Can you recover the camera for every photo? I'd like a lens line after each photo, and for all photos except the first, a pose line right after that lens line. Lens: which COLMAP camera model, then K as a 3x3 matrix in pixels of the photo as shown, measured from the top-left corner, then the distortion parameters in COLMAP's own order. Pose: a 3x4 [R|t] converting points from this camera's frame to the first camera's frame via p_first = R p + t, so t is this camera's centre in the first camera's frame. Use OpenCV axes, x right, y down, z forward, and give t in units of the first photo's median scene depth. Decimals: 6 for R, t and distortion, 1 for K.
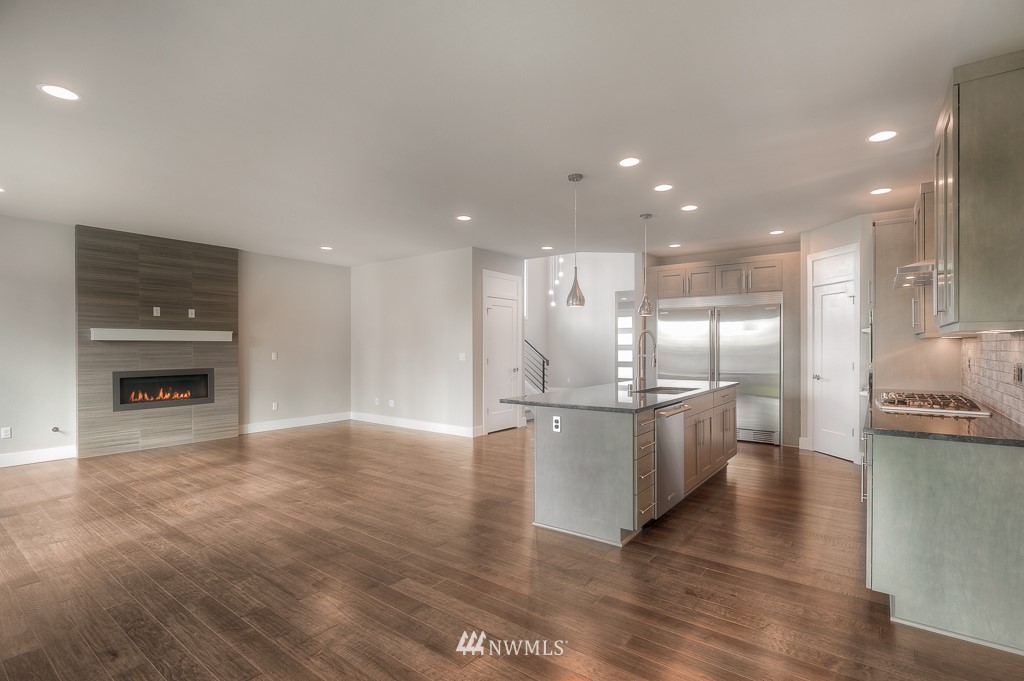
lens RADIAL K [[482.2, 0, 516.4], [0, 482.2, 343.2], [0, 0, 1]] dist [-0.005676, -0.000782]
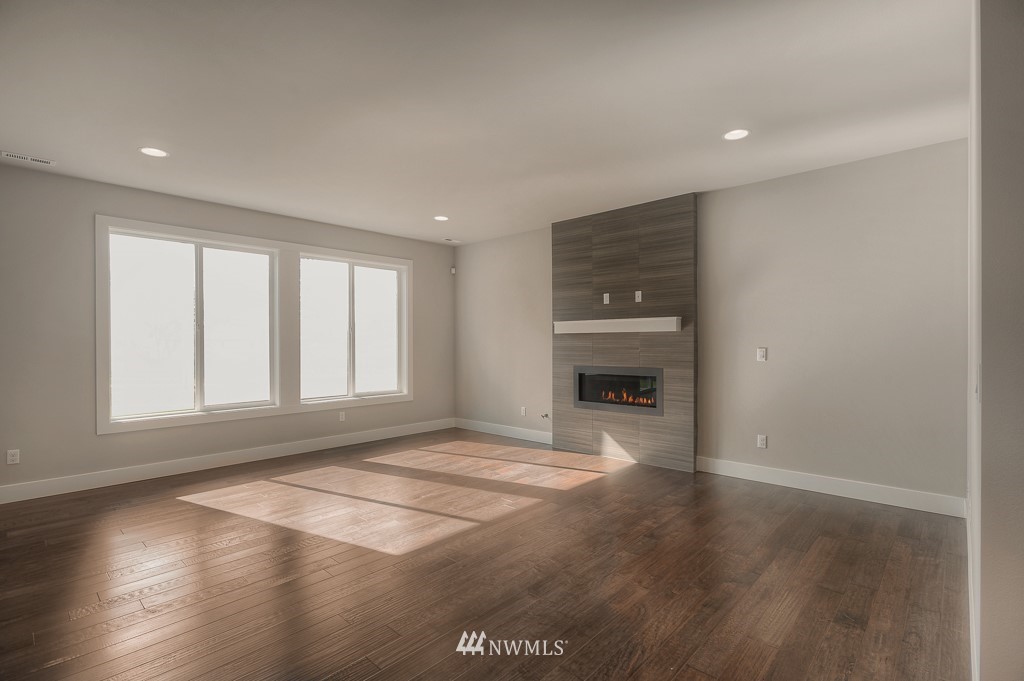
lens RADIAL K [[482.2, 0, 511.3], [0, 482.2, 347.1], [0, 0, 1]] dist [-0.005676, -0.000782]
pose [[-0.097875, 0.008337, -0.995164, 0.124415], [0.010698, 0.999916, 0.007324, 0.012318], [0.995141, -0.009929, -0.097956, 0.906027]]
